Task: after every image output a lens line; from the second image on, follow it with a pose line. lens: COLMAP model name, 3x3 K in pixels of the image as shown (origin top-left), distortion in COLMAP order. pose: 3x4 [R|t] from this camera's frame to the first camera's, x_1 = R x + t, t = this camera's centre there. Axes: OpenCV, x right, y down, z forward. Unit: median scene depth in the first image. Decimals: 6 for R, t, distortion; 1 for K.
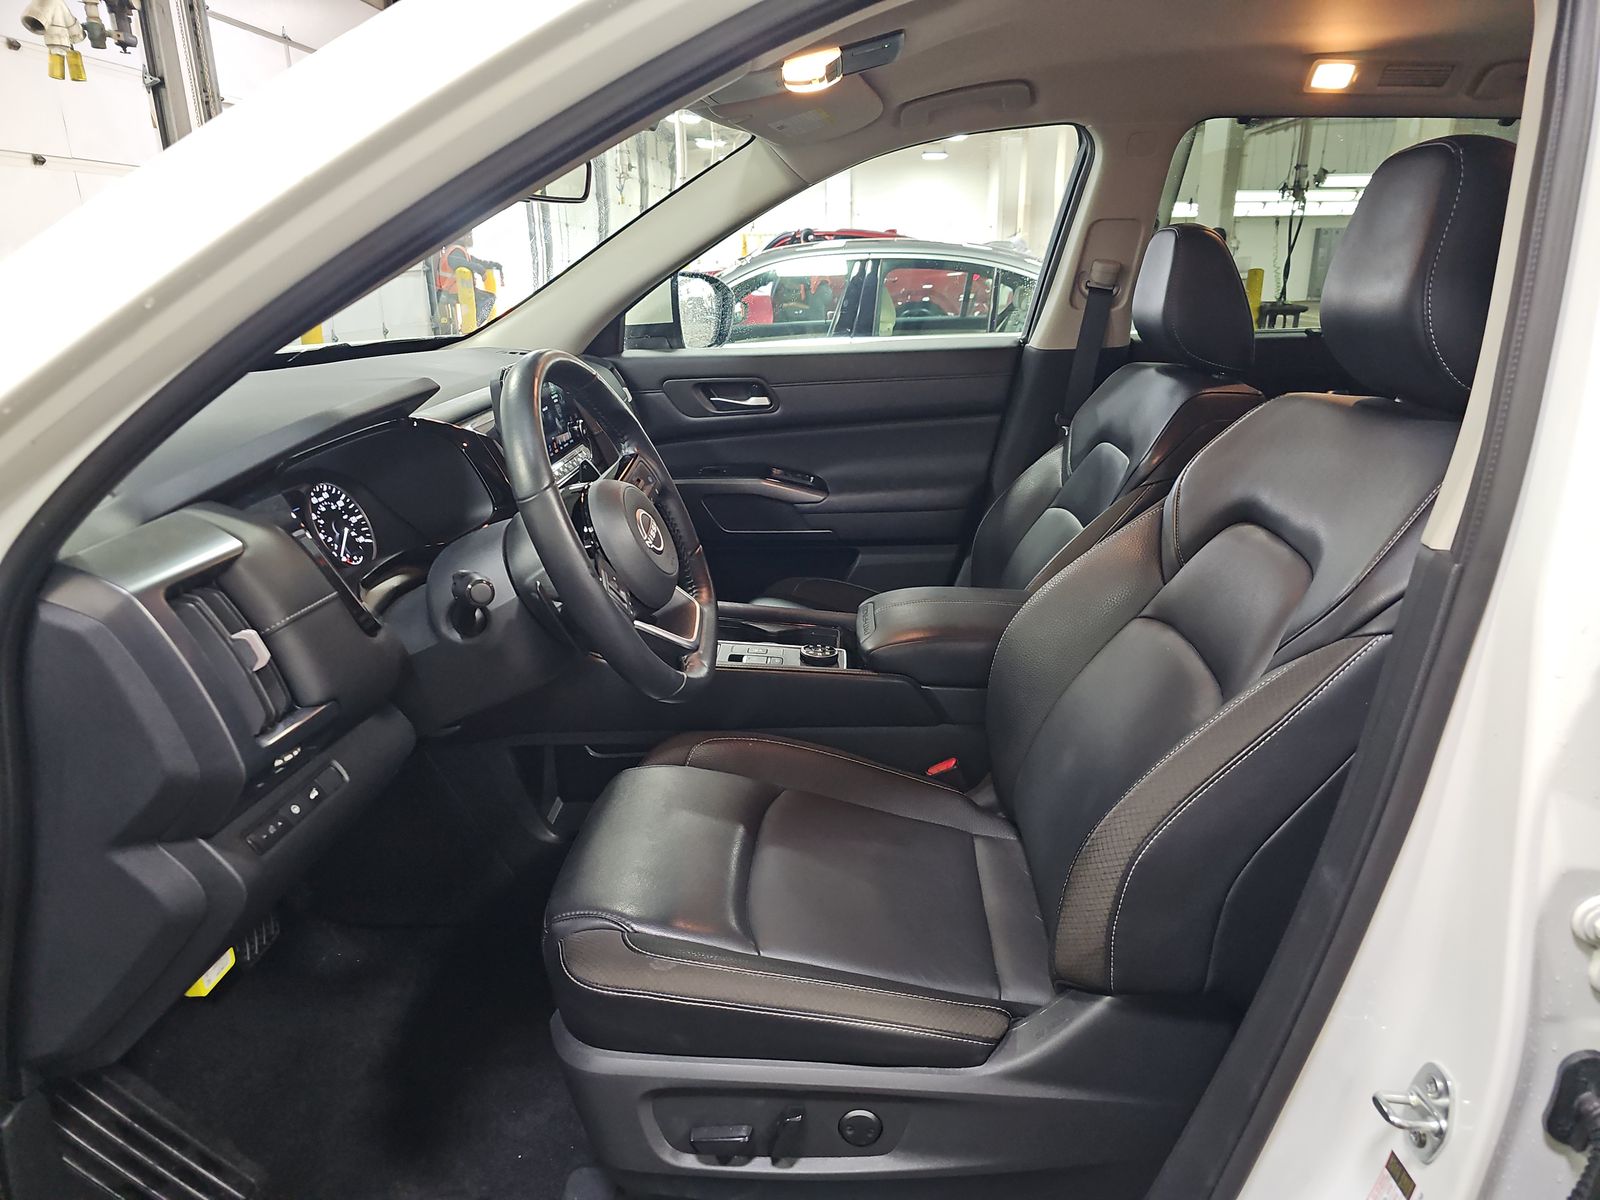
lens RADIAL K [[1030.6, 0, 800.0], [0, 1030.6, 600.0], [0, 0, 1]] dist [0.004046, 0.000132]
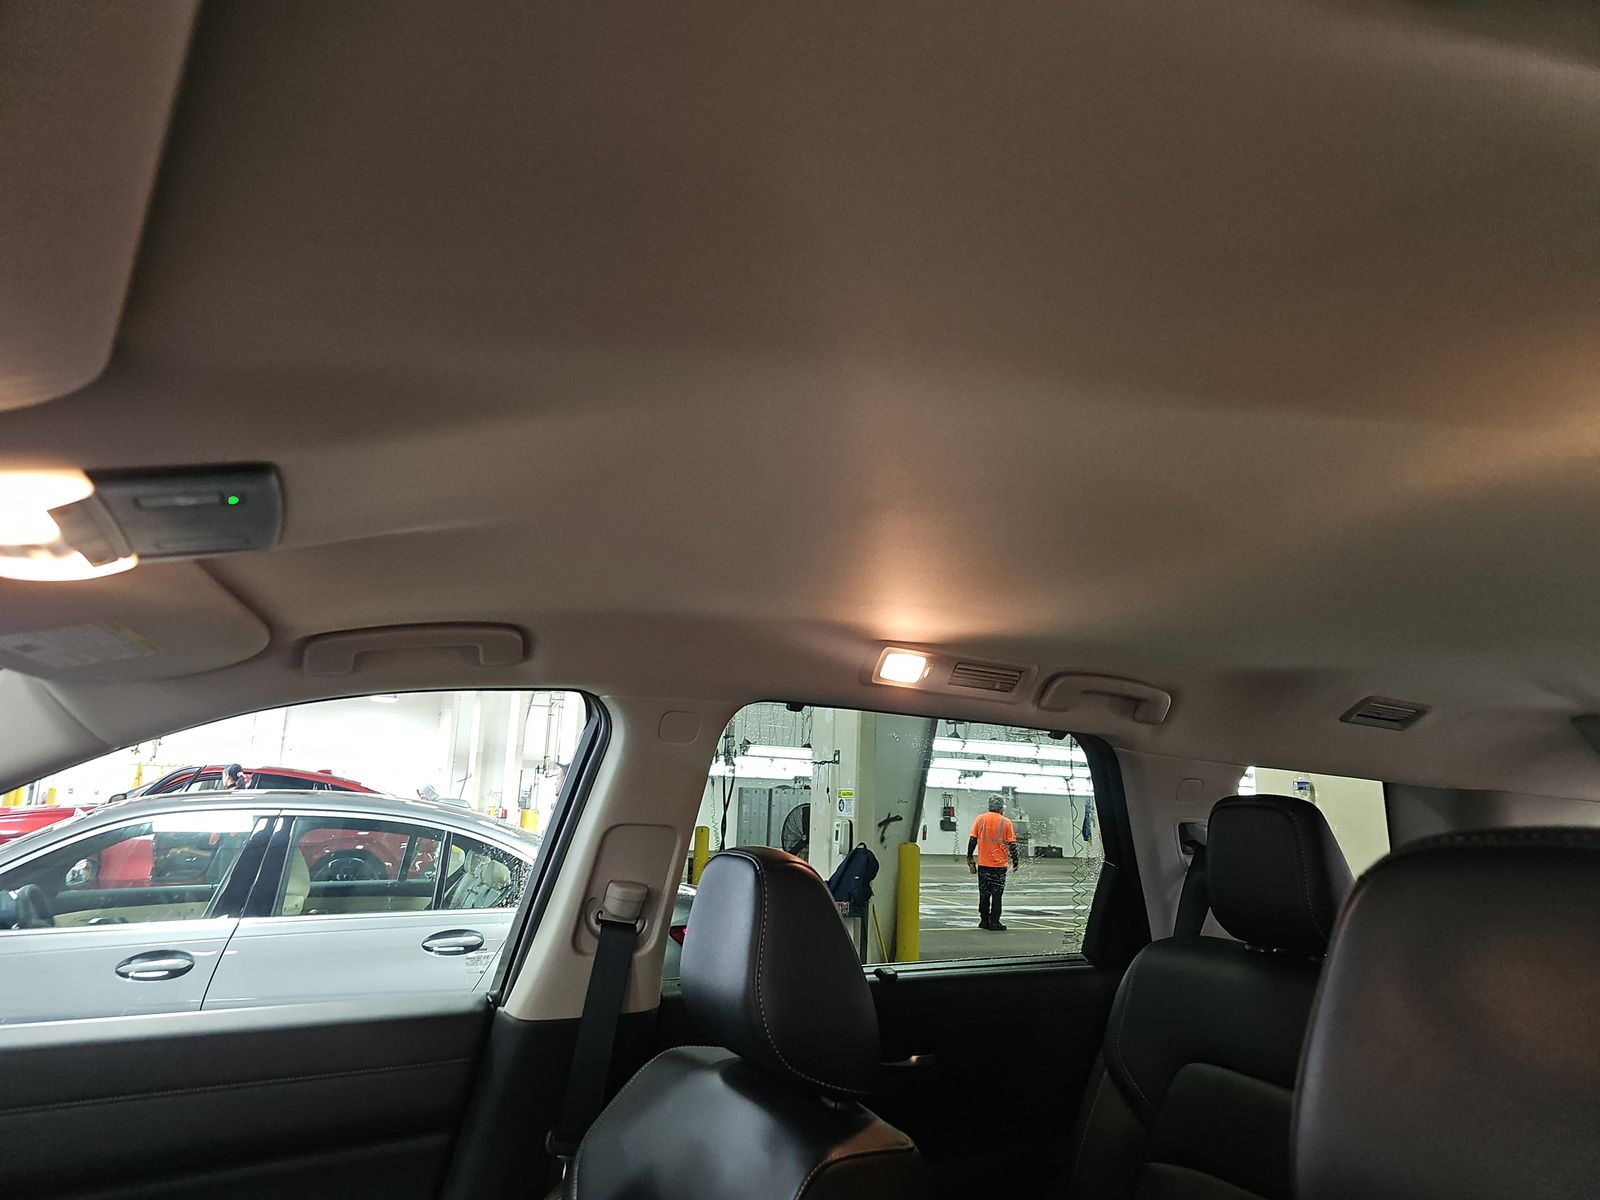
lens RADIAL K [[916.6, 0, 800.0], [0, 916.6, 600.0], [0, 0, 1]] dist [0.002320, 0.000271]
pose [[0.854456, 0.139092, 0.500558, 0.066496], [0.129939, 0.875654, -0.465129, -0.192519], [-0.503012, 0.462475, 0.730135, 0.410885]]
